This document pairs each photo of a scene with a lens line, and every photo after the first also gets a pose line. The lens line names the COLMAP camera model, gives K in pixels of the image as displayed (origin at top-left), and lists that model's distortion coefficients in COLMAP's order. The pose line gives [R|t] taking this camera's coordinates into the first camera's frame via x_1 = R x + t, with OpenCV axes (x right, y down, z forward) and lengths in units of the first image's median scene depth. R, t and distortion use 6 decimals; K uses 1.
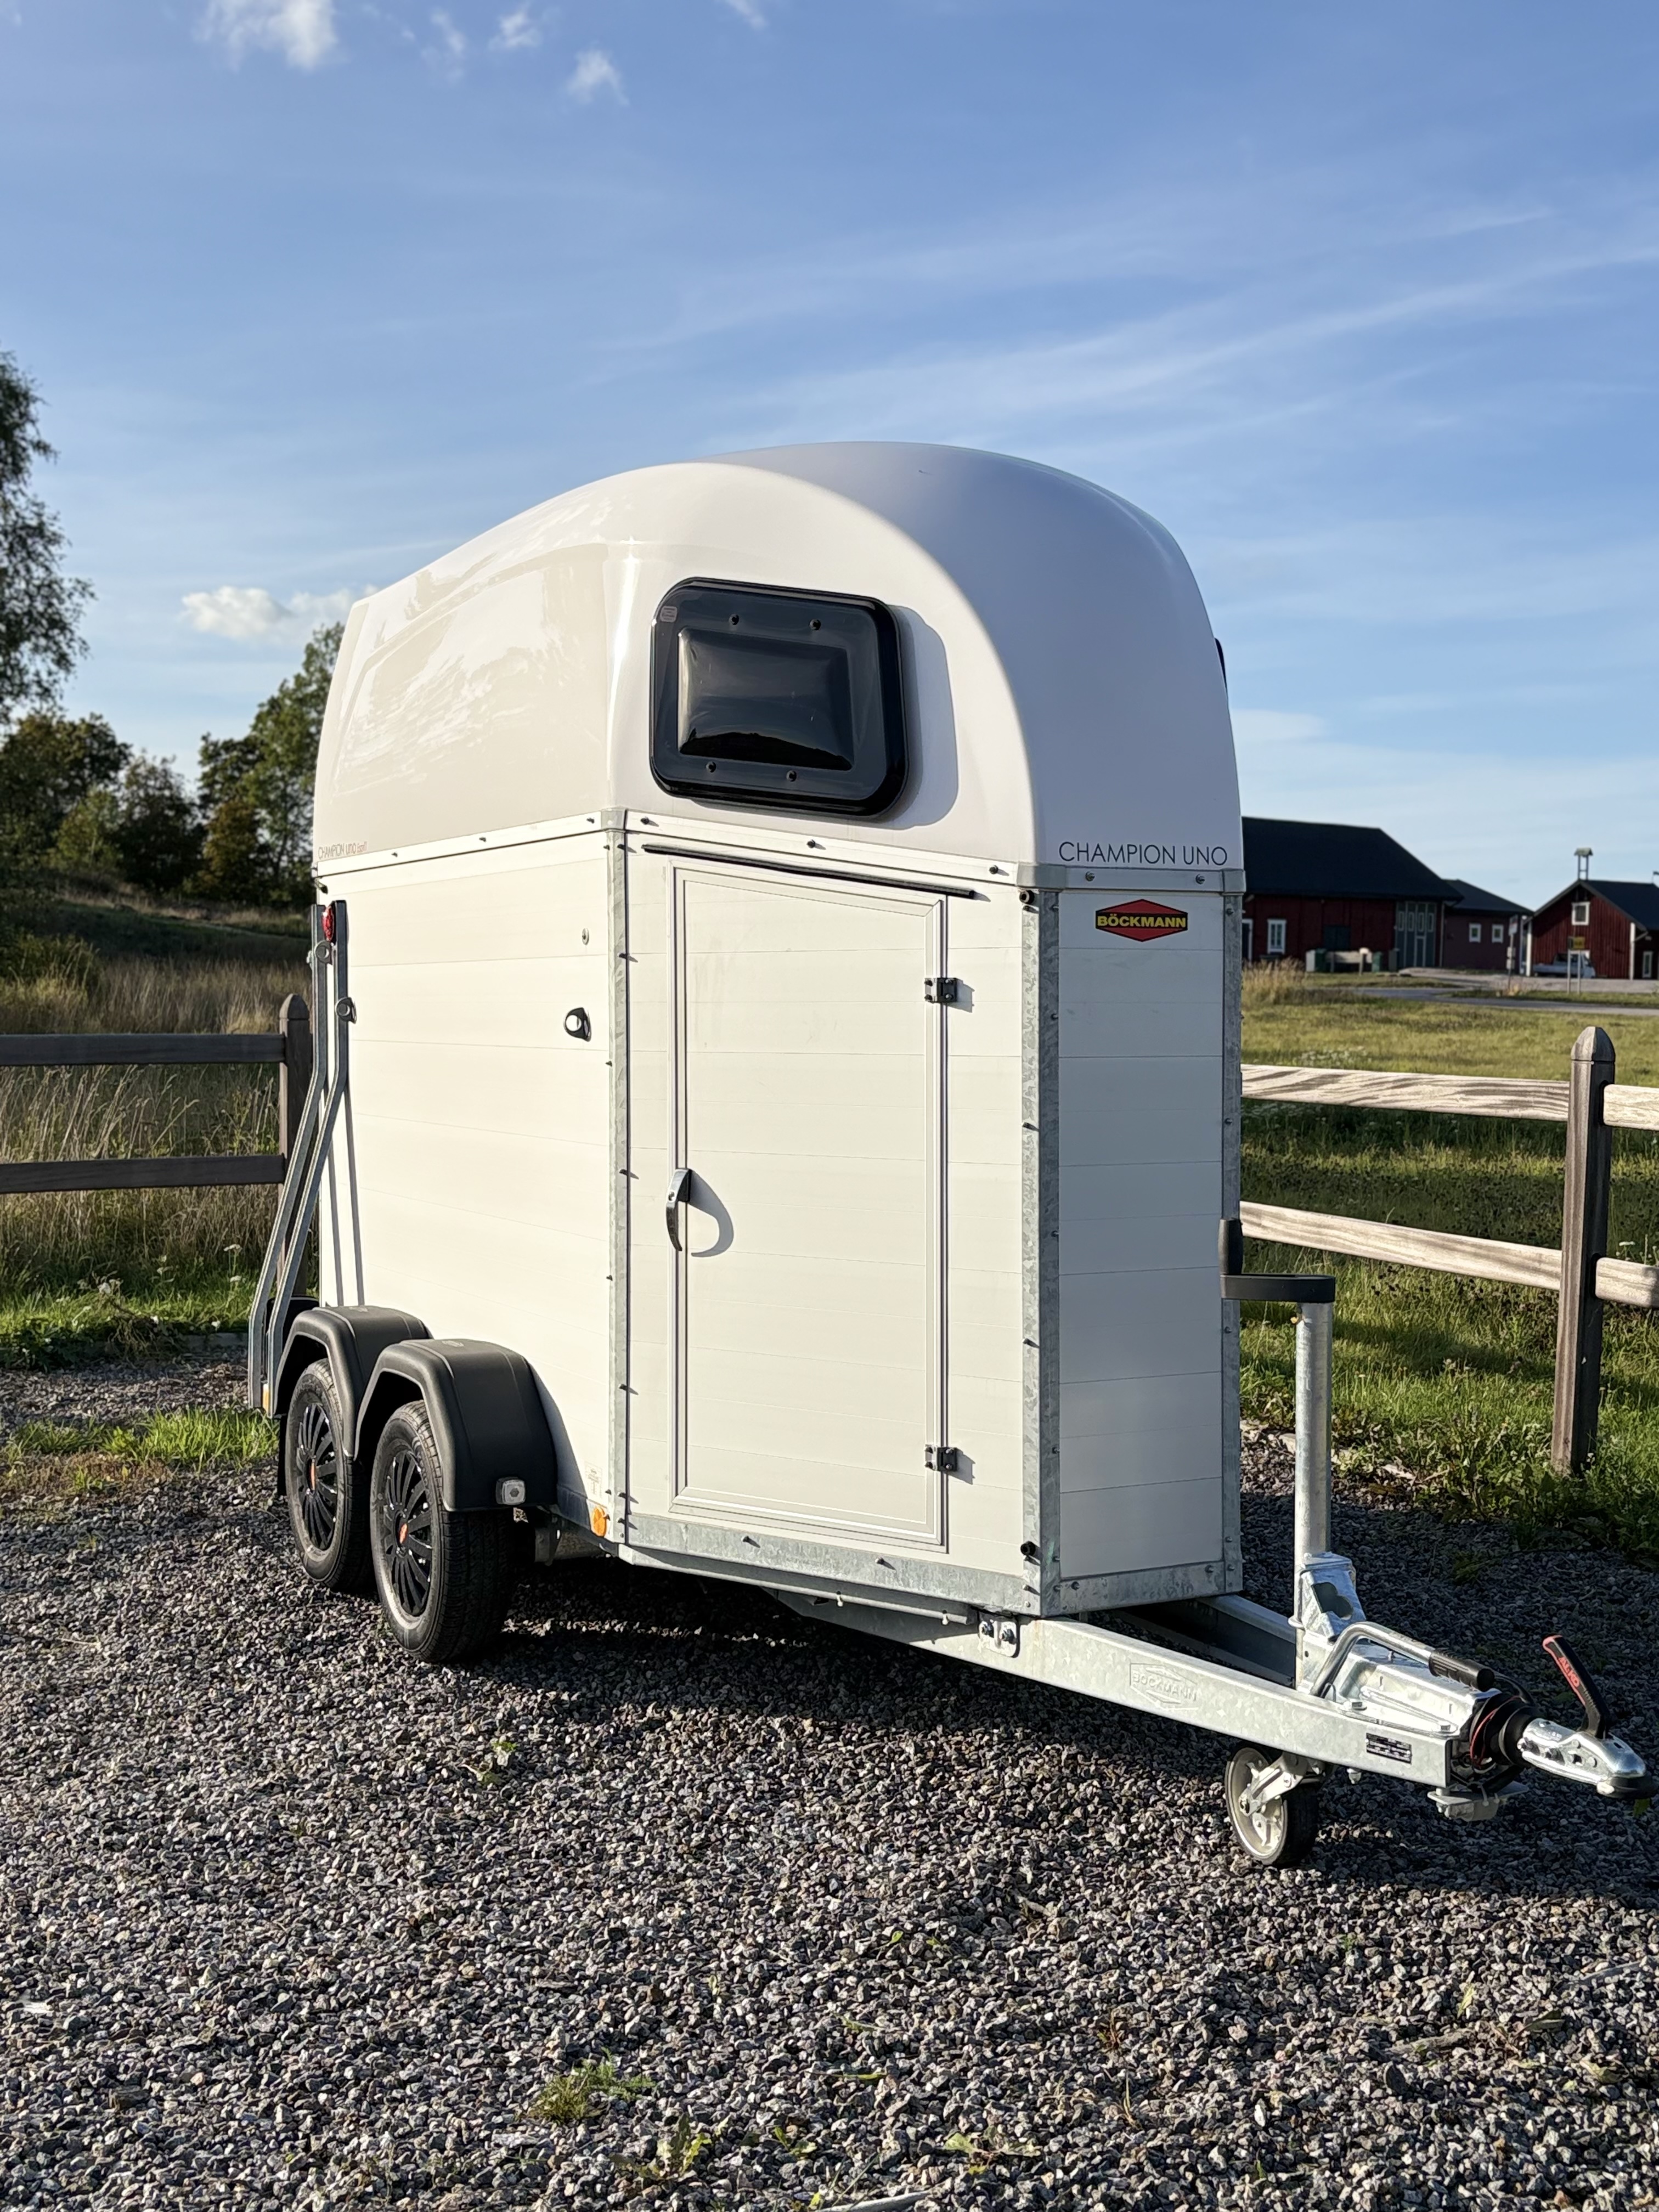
lens RADIAL K [[2421.2, 0, 861.4], [0, 2421.2, 1118.6], [0, 0, 1]] dist [0.116280, -0.335698]
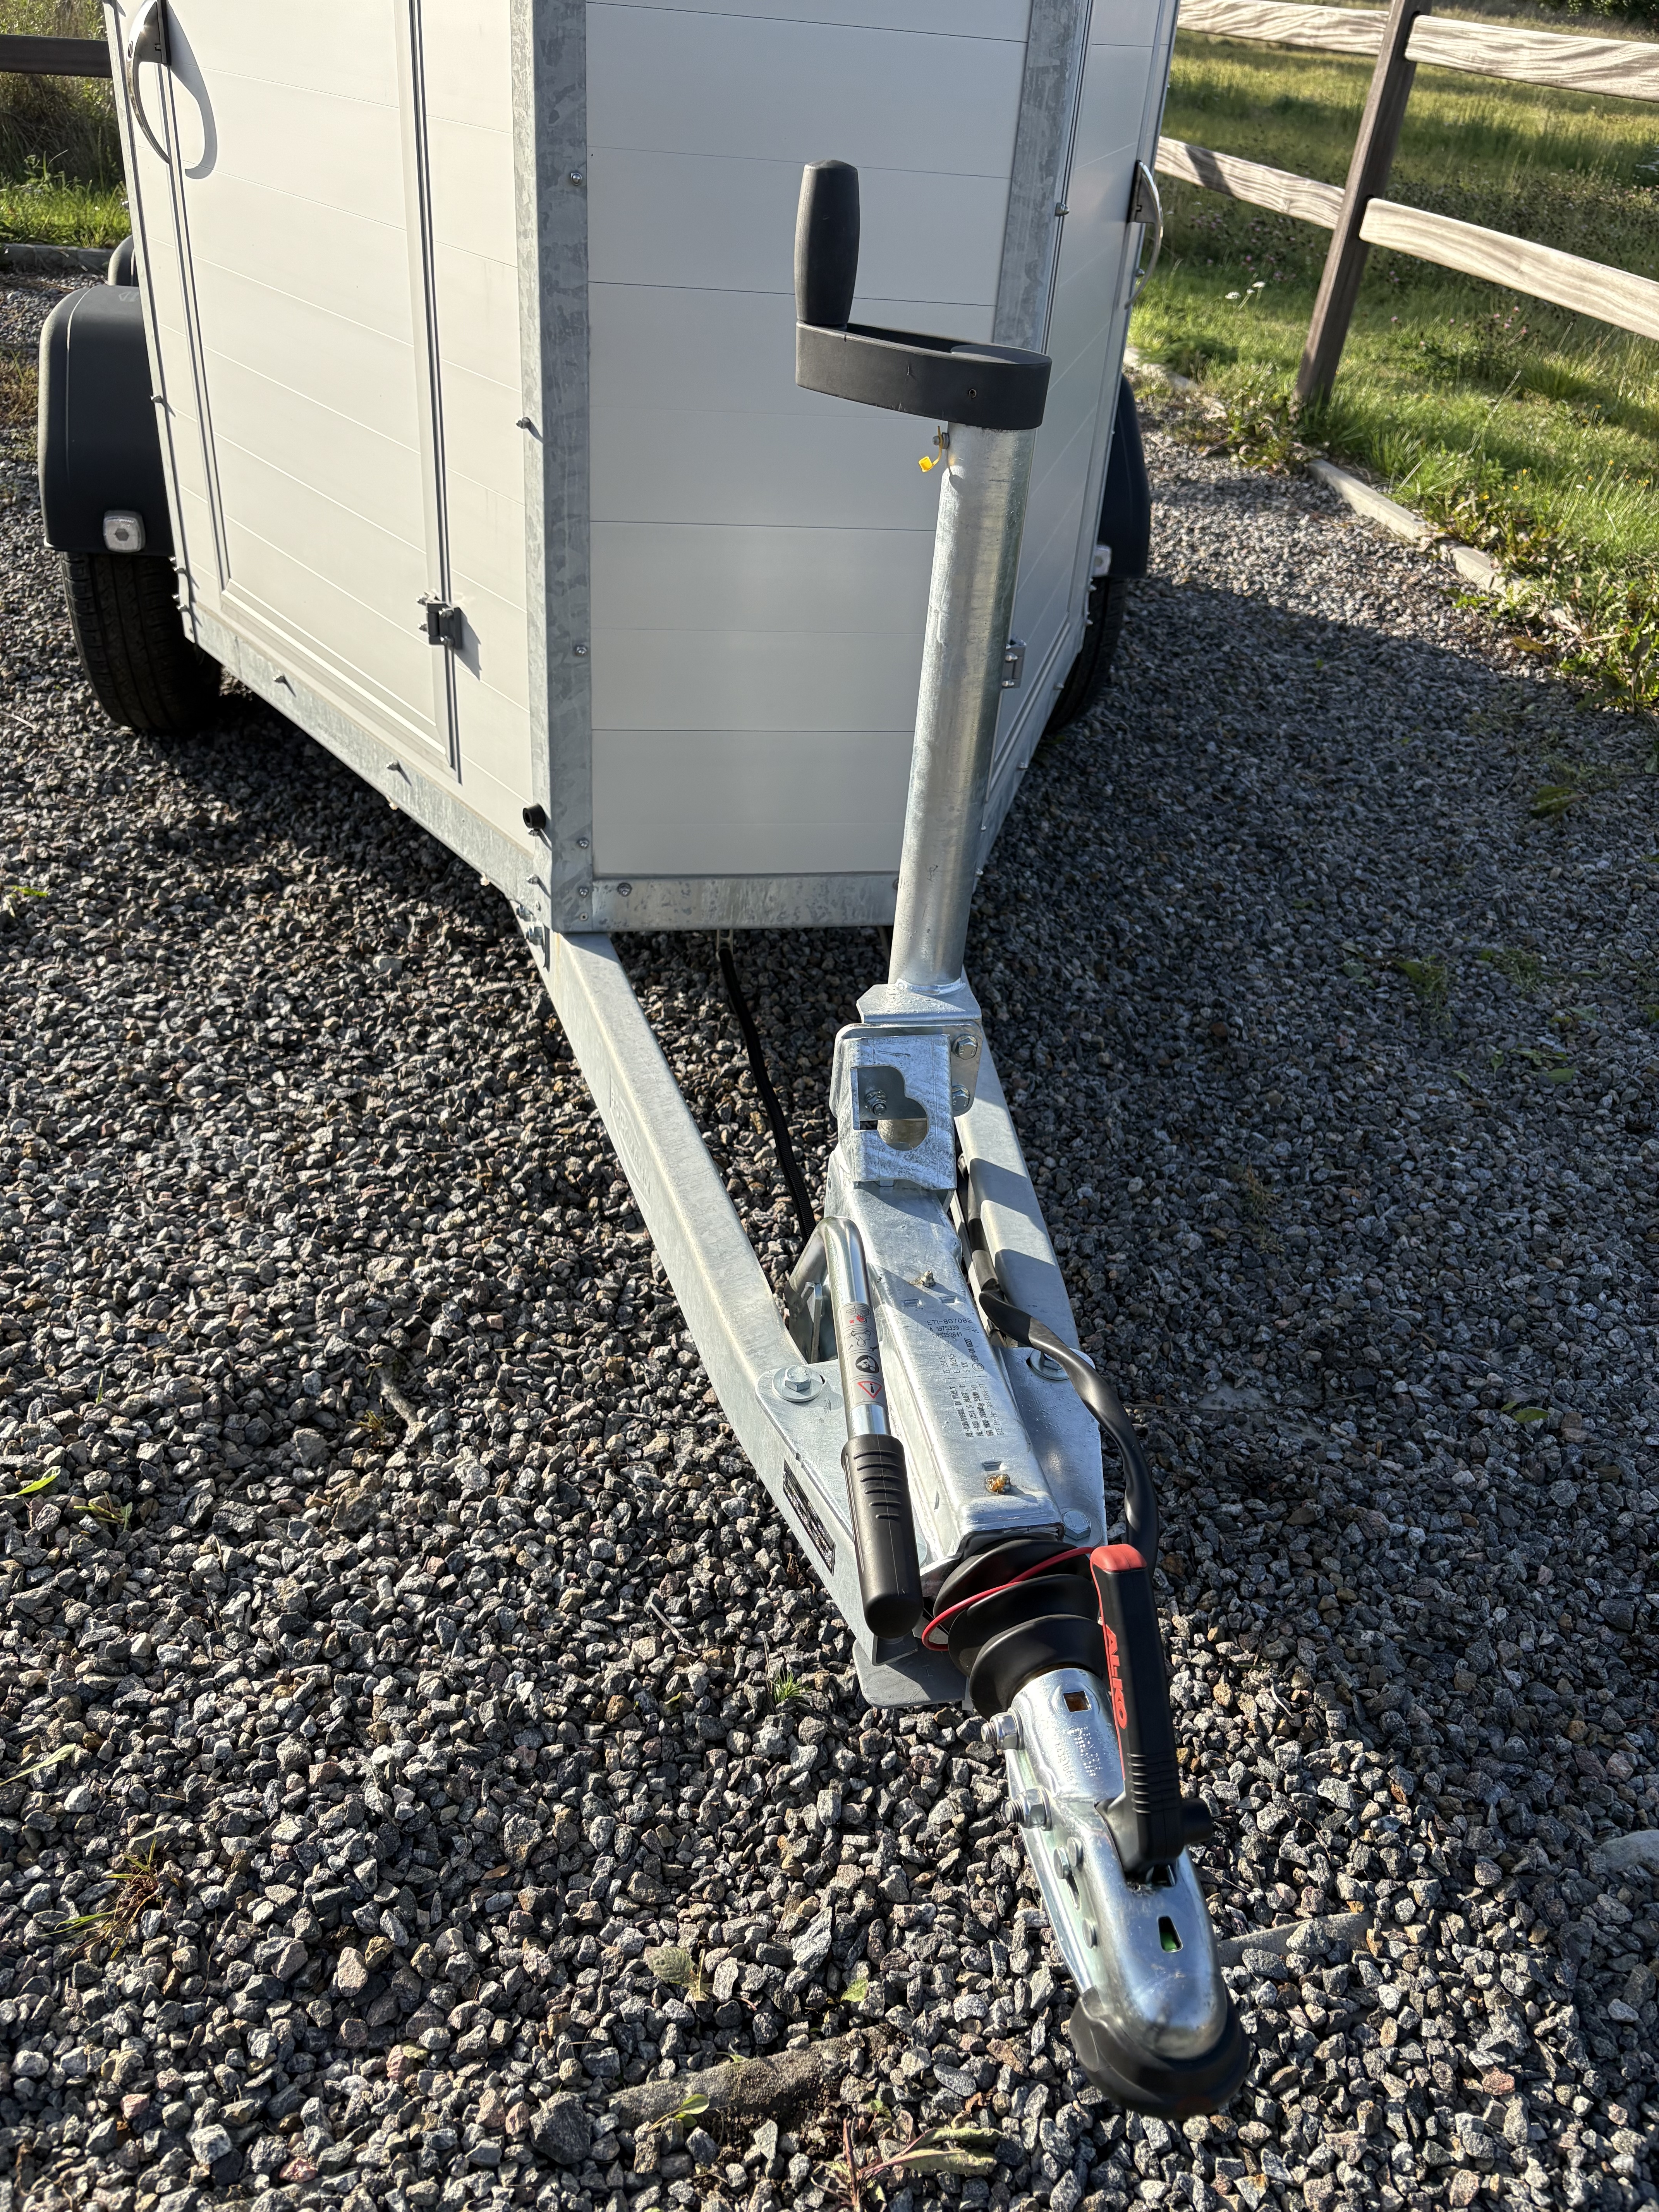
lens RADIAL K [[1657.3, 0, 845.3], [0, 1657.3, 1108.0], [0, 0, 1]] dist [0.037539, -0.036038]
pose [[0.957933, 0.216744, -0.188111, 0.220943], [-0.092030, 0.852838, 0.514002, 0.030285], [0.271835, -0.475067, 0.836909, 0.657899]]
